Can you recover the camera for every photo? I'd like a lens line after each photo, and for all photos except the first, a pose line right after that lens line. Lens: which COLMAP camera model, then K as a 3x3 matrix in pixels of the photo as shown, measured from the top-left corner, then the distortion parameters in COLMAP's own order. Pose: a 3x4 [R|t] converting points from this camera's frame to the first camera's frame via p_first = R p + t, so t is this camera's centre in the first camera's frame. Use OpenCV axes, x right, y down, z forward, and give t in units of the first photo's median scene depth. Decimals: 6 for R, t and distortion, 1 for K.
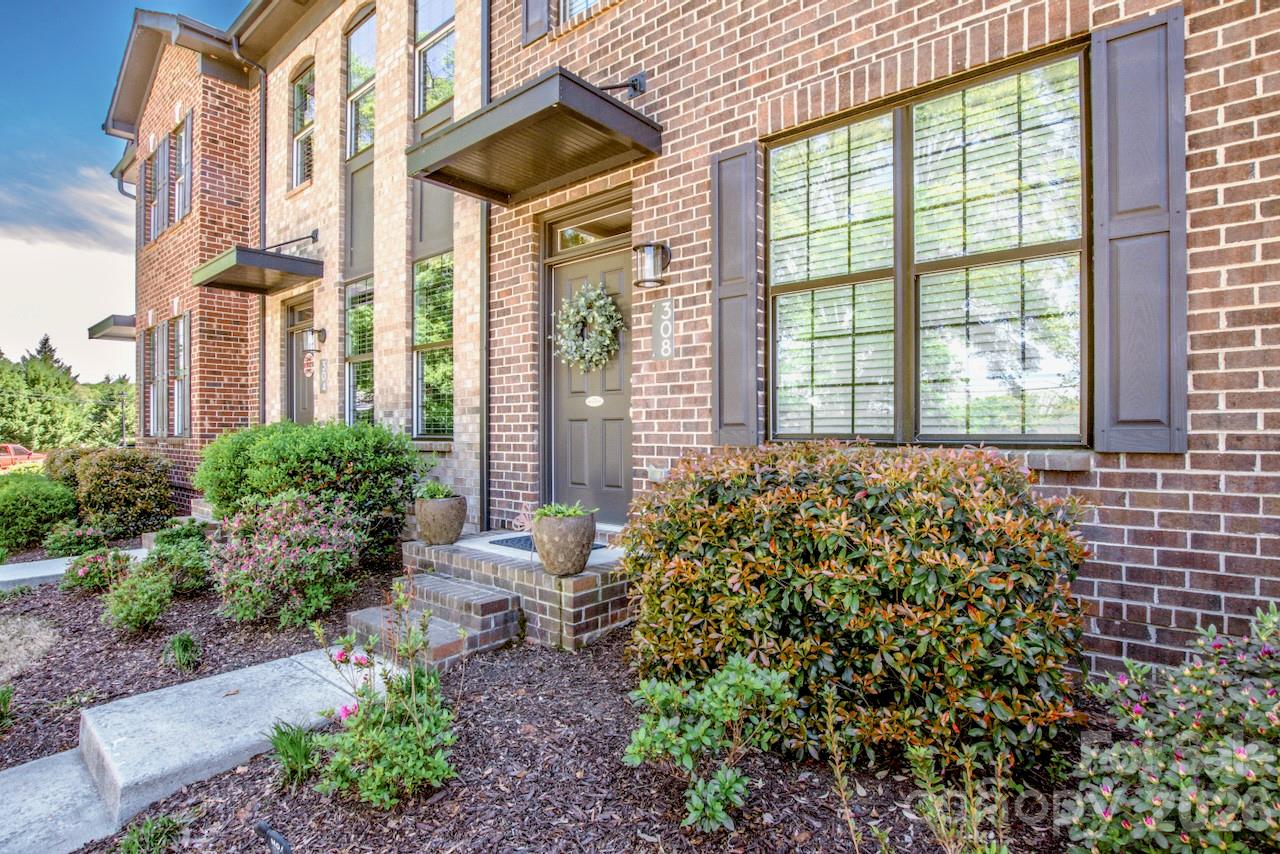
lens RADIAL K [[619.0, 0, 621.0], [0, 619.0, 437.9], [0, 0, 1]] dist [-0.026386, 0.000212]
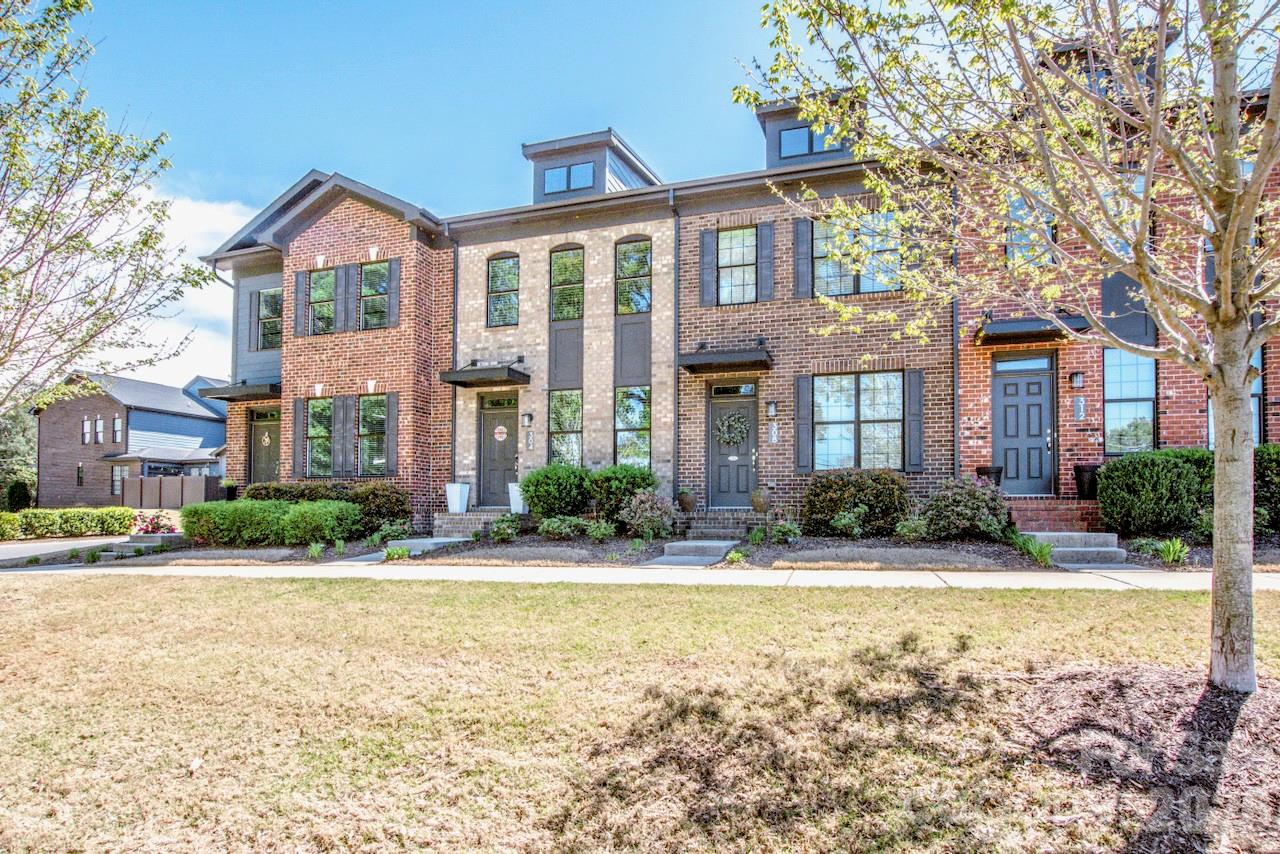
lens RADIAL K [[660.1, 0, 647.6], [0, 660.1, 508.7], [0, 0, 1]] dist [-0.017424, 0.000377]
pose [[0.921779, 0.006807, 0.387656, -1.624259], [-0.000888, 0.999880, -0.015445, 0.217781], [-0.387714, 0.013892, 0.921675, -1.540729]]
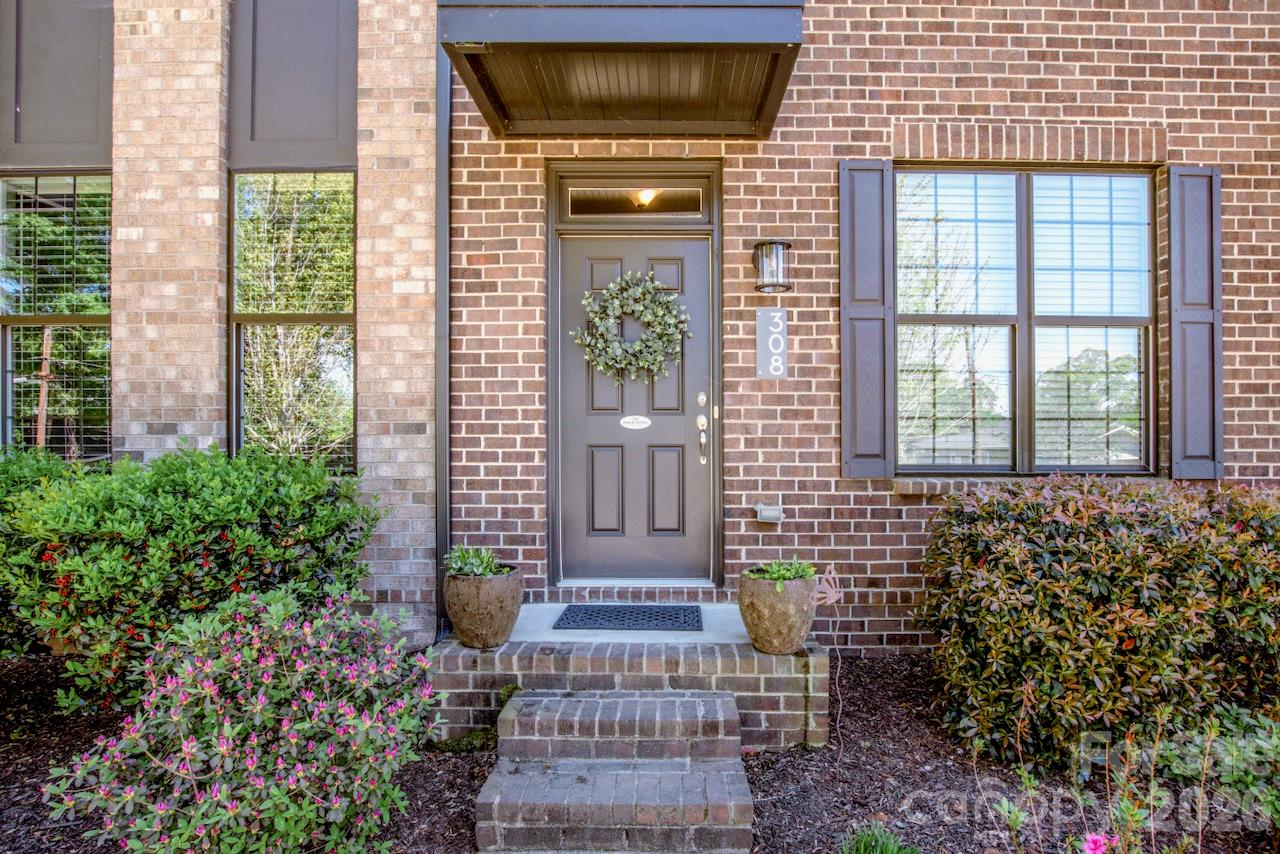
lens RADIAL K [[660.8, 0, 642.8], [0, 660.8, 449.2], [0, 0, 1]] dist [-0.026719, 0.000057]
pose [[0.766843, -0.002558, 0.641829, -0.659780], [0.002985, 0.999995, 0.000419, -0.029875], [-0.641827, 0.001594, 0.766848, 0.416544]]
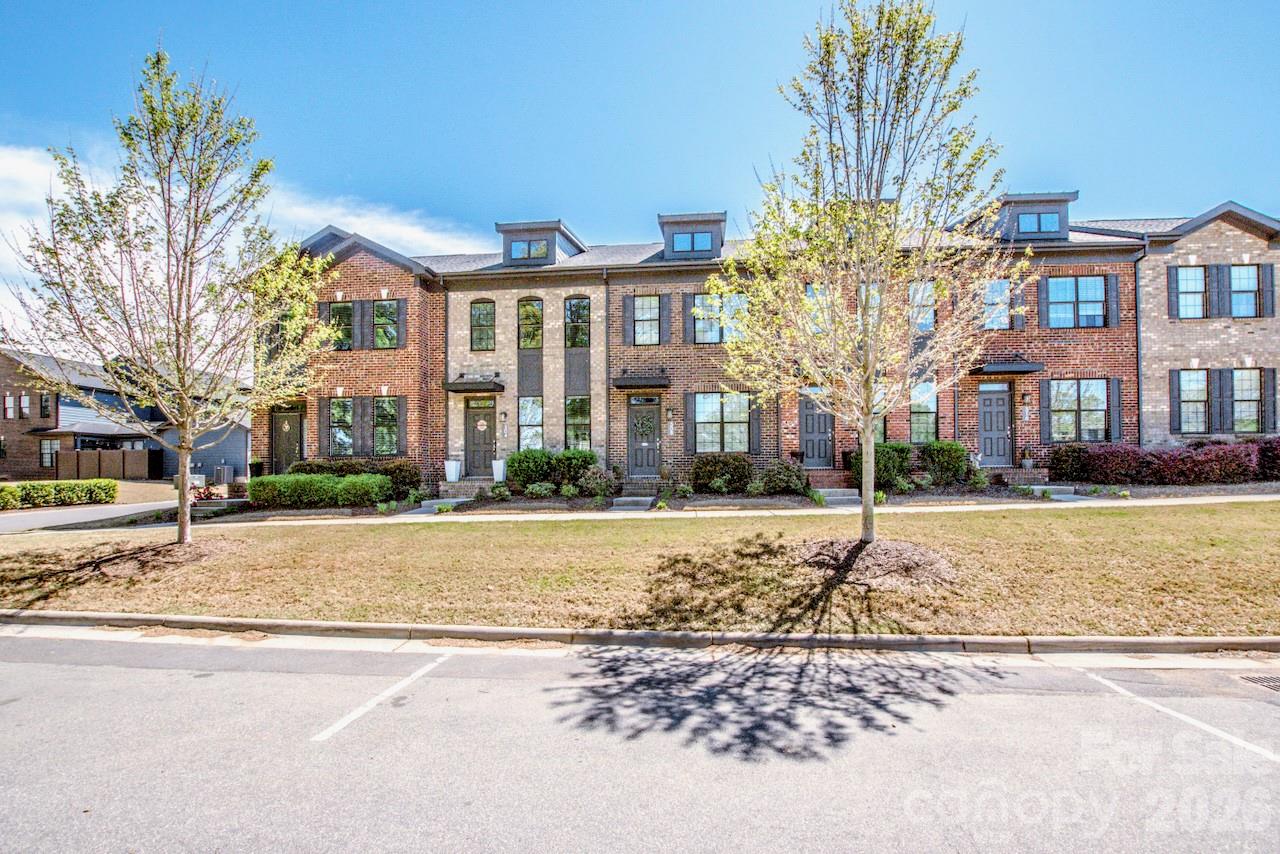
lens RADIAL K [[579.7, 0, 638.0], [0, 579.7, 481.3], [0, 0, 1]] dist [-0.001109, -0.000036]
pose [[0.829009, -0.008381, 0.559172, -2.466385], [0.010635, 0.999943, -0.000780, 0.205148], [-0.559134, 0.006594, 0.829051, -2.323607]]
